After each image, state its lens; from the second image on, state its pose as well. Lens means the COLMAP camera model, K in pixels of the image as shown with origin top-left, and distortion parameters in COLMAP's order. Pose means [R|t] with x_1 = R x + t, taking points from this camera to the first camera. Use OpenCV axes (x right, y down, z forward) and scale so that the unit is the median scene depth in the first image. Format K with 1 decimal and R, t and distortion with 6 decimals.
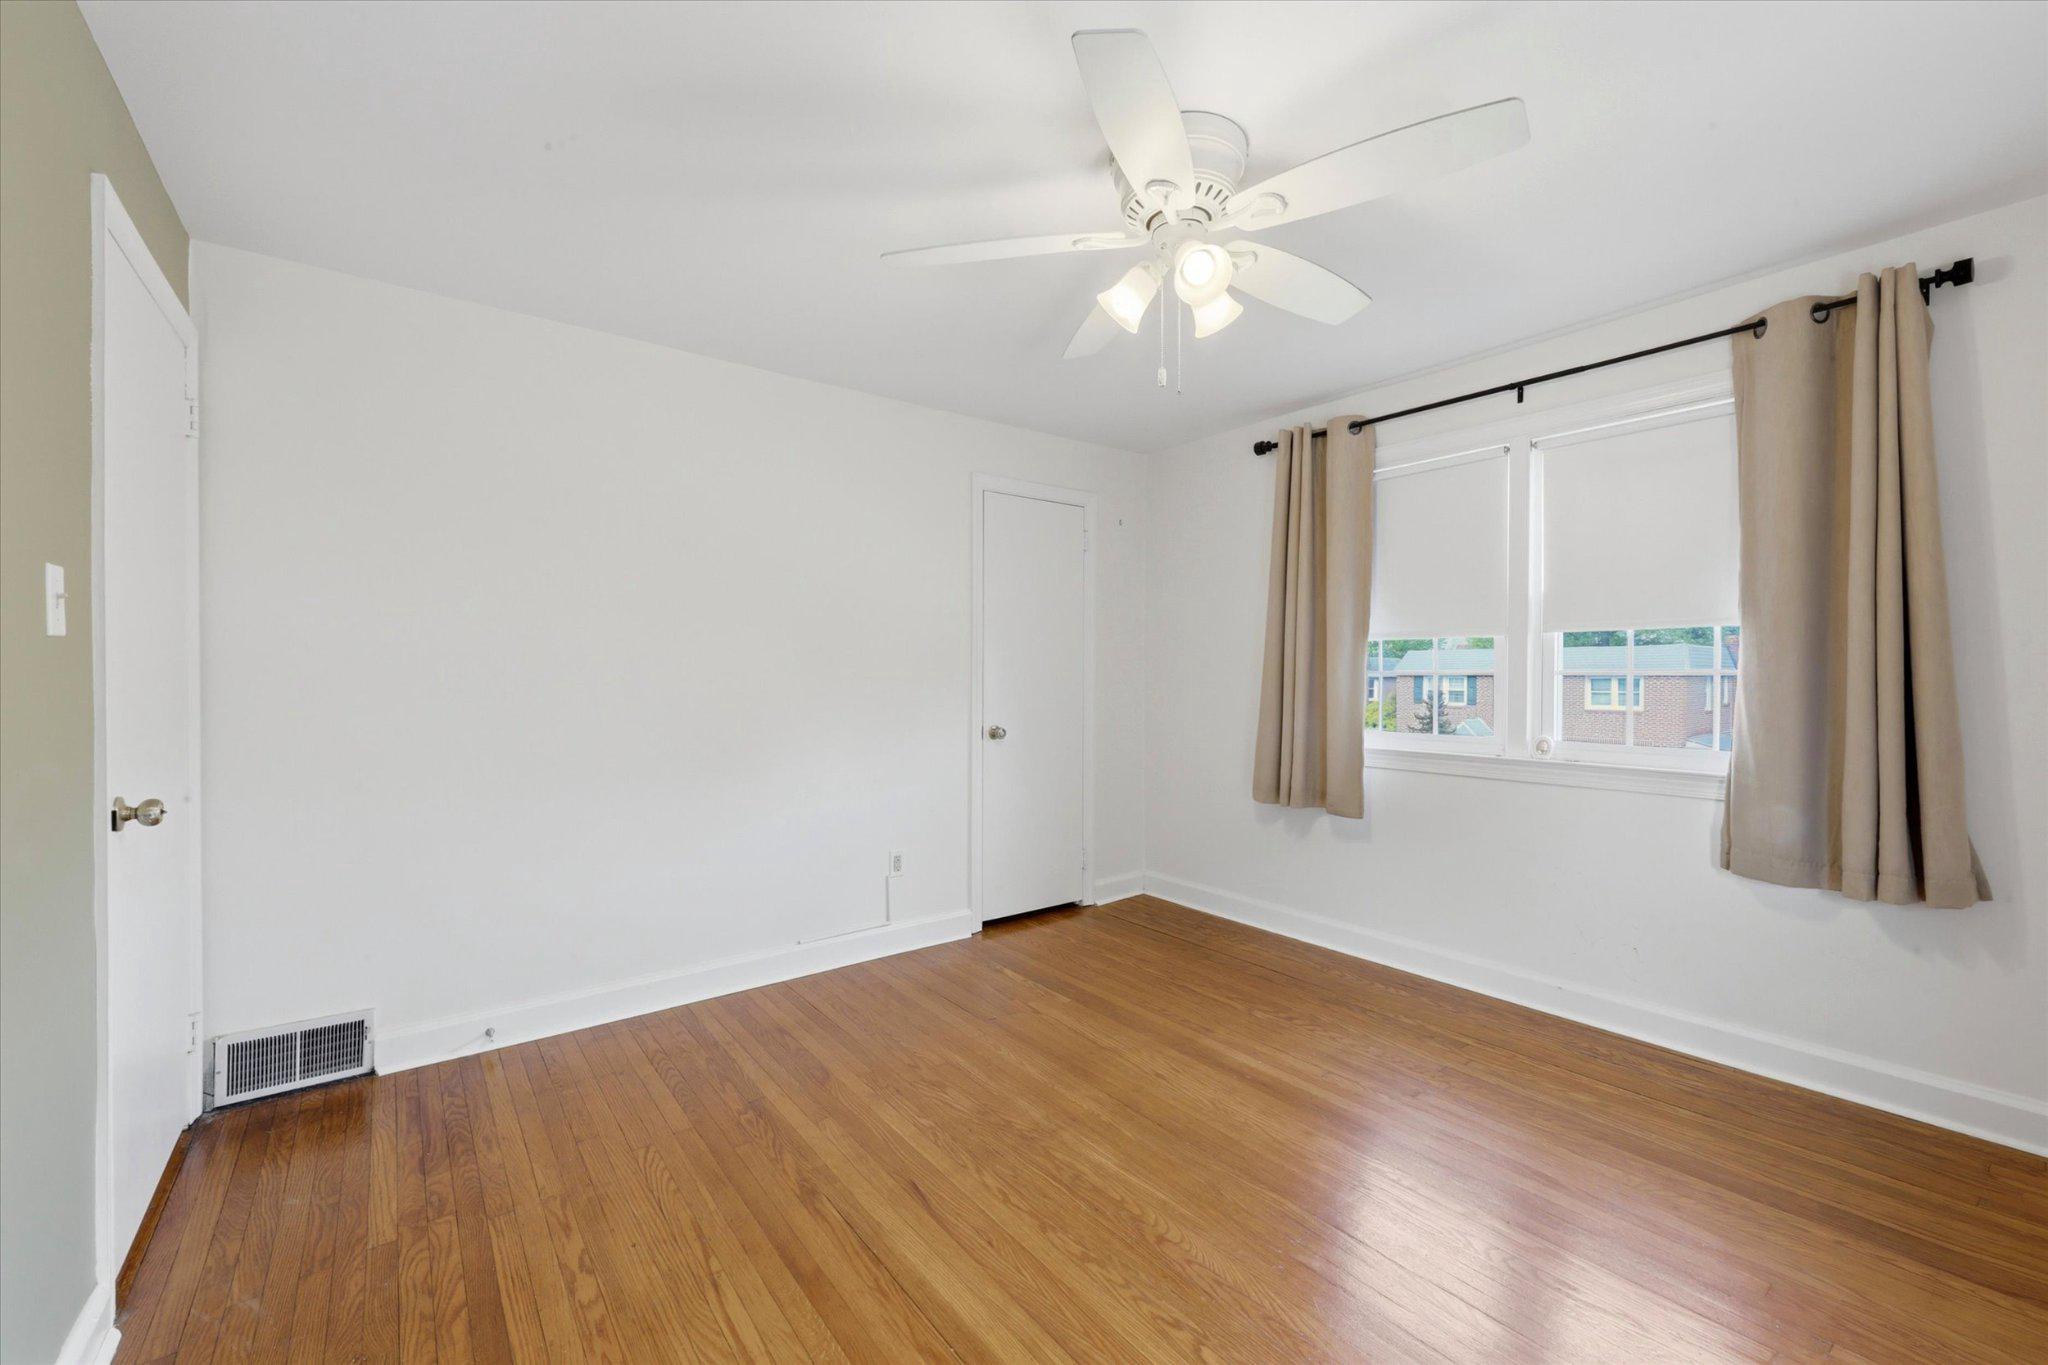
lens RADIAL K [[828.0, 0, 1018.5], [0, 828.0, 682.0], [0, 0, 1]] dist [-0.007256, 0.000609]
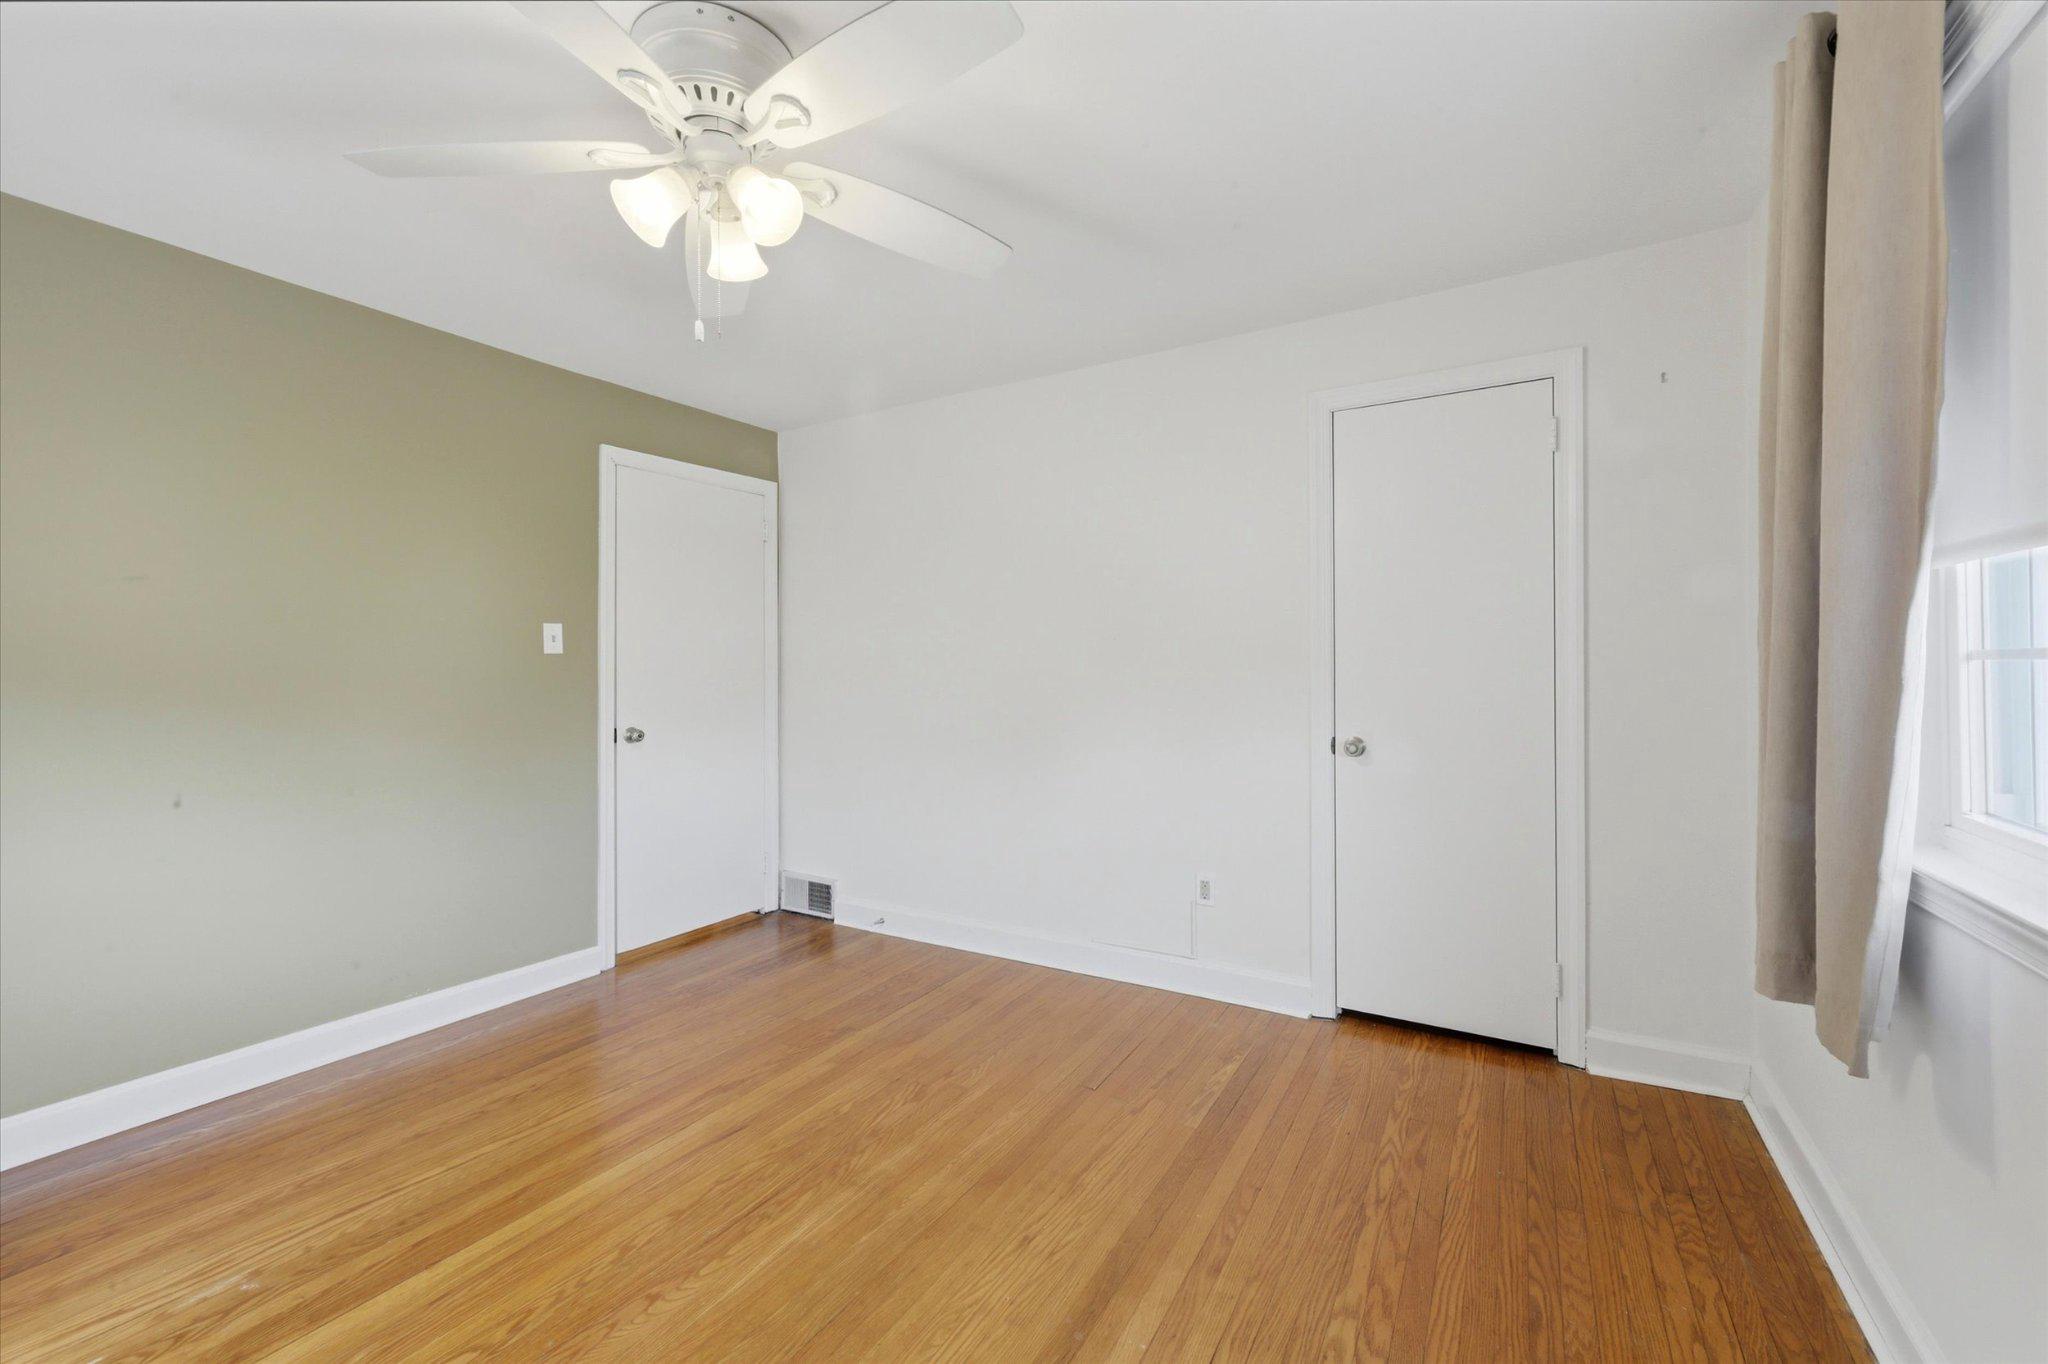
lens RADIAL K [[828.0, 0, 1009.9], [0, 828.0, 666.8], [0, 0, 1]] dist [-0.007256, 0.000609]
pose [[0.366766, -0.003861, -0.930305, 0.745744], [-0.002320, 0.999984, -0.005064, -0.005071], [0.930310, 0.004015, 0.366752, 0.665930]]
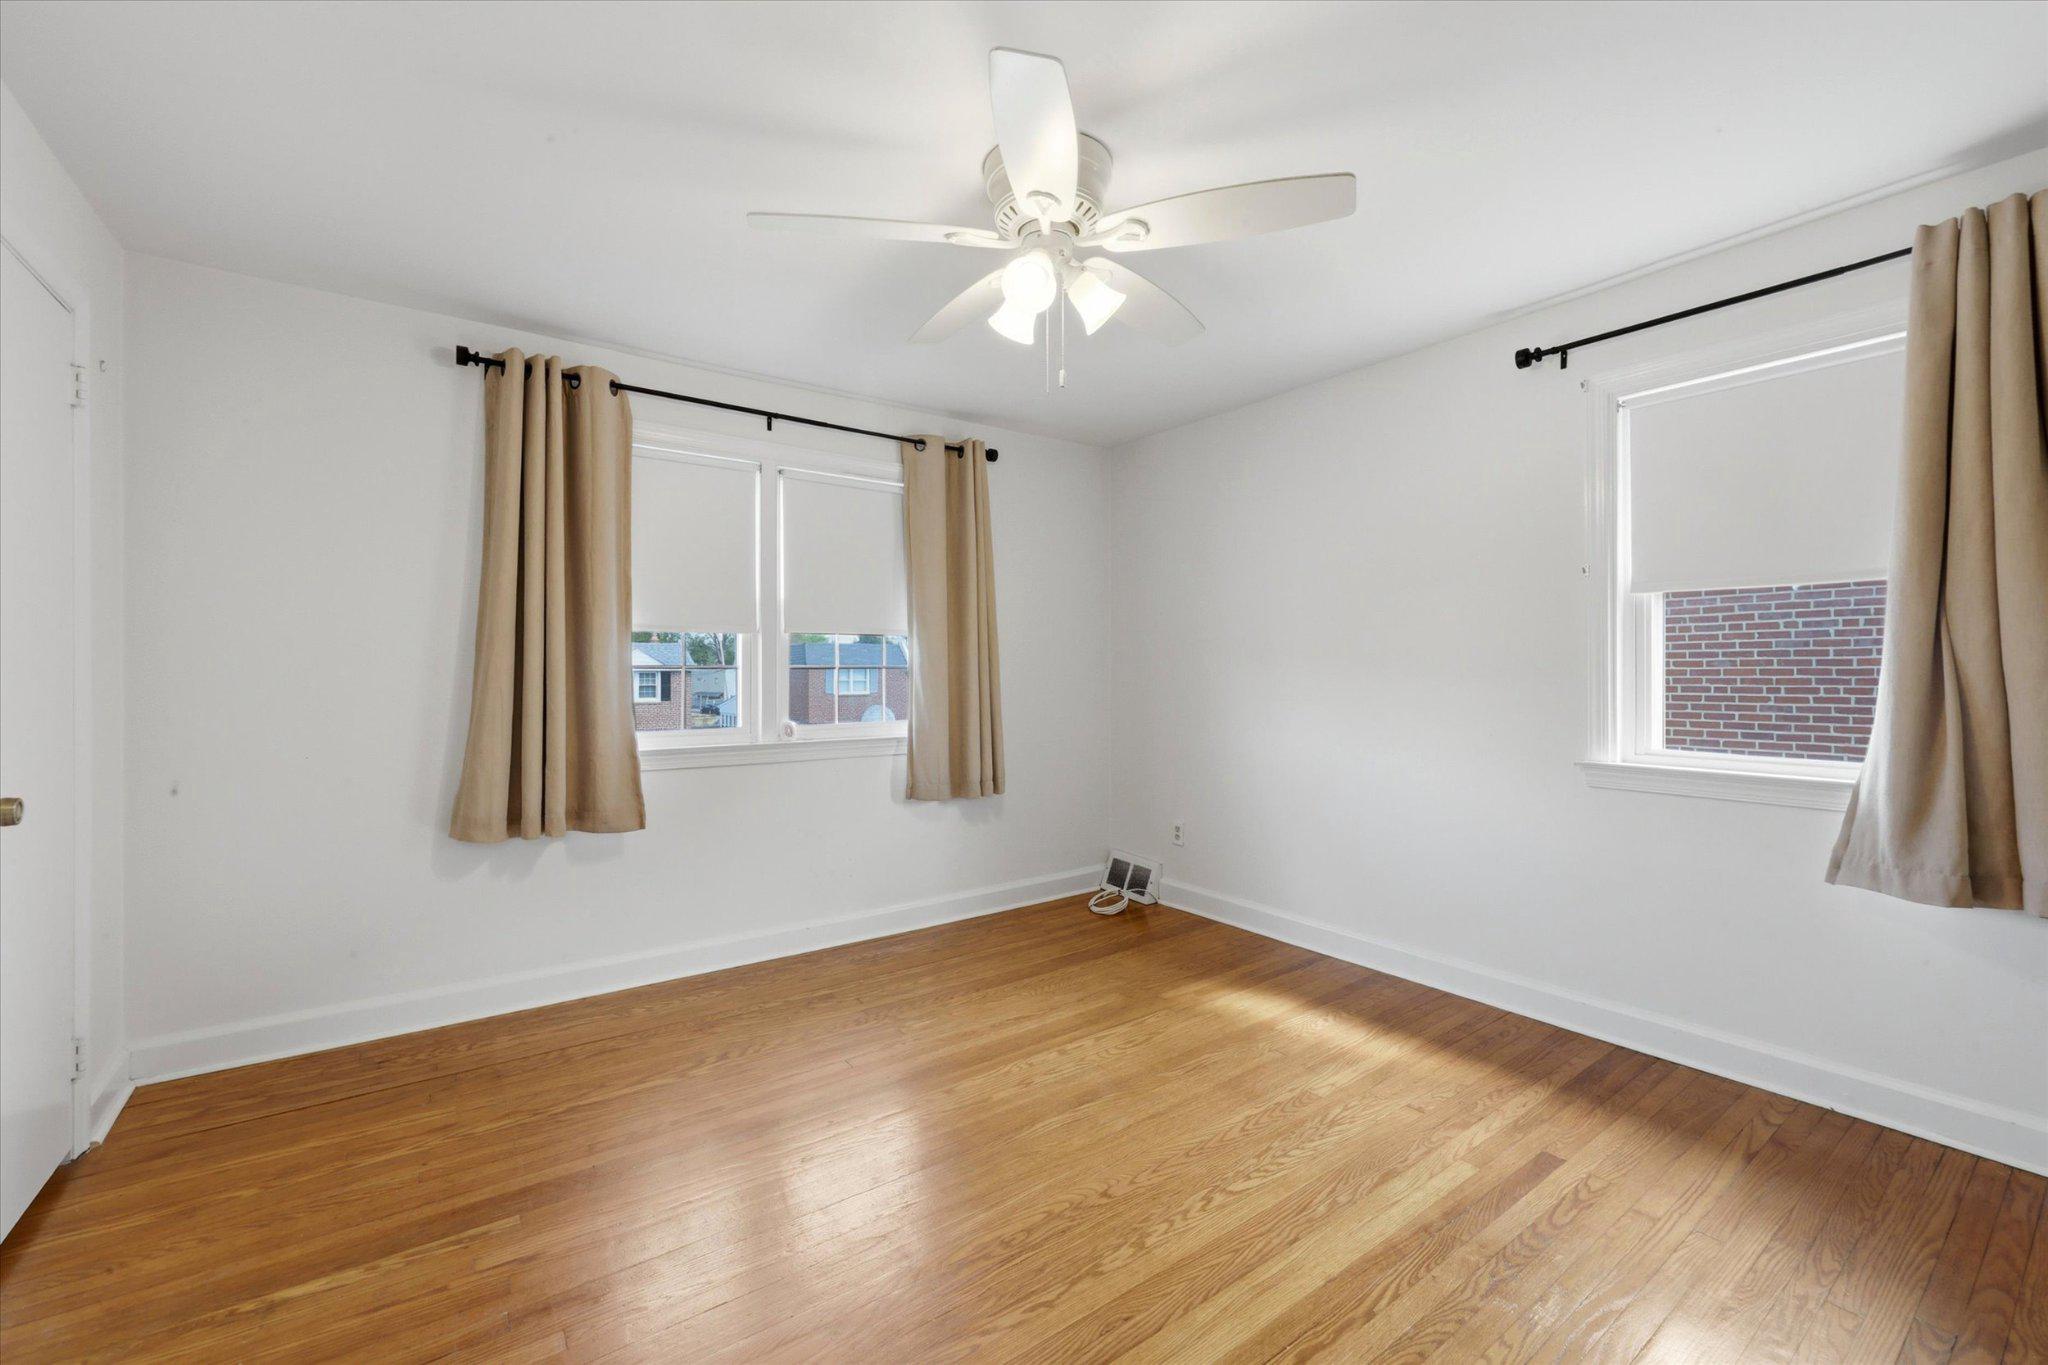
lens RADIAL K [[828.0, 0, 1018.0], [0, 828.0, 677.0], [0, 0, 1]] dist [-0.007256, 0.000609]
pose [[0.025084, -0.009068, 0.999644, -0.581263], [0.009957, 0.999912, 0.008820, -0.005838], [-0.999636, 0.009732, 0.025172, 0.698432]]
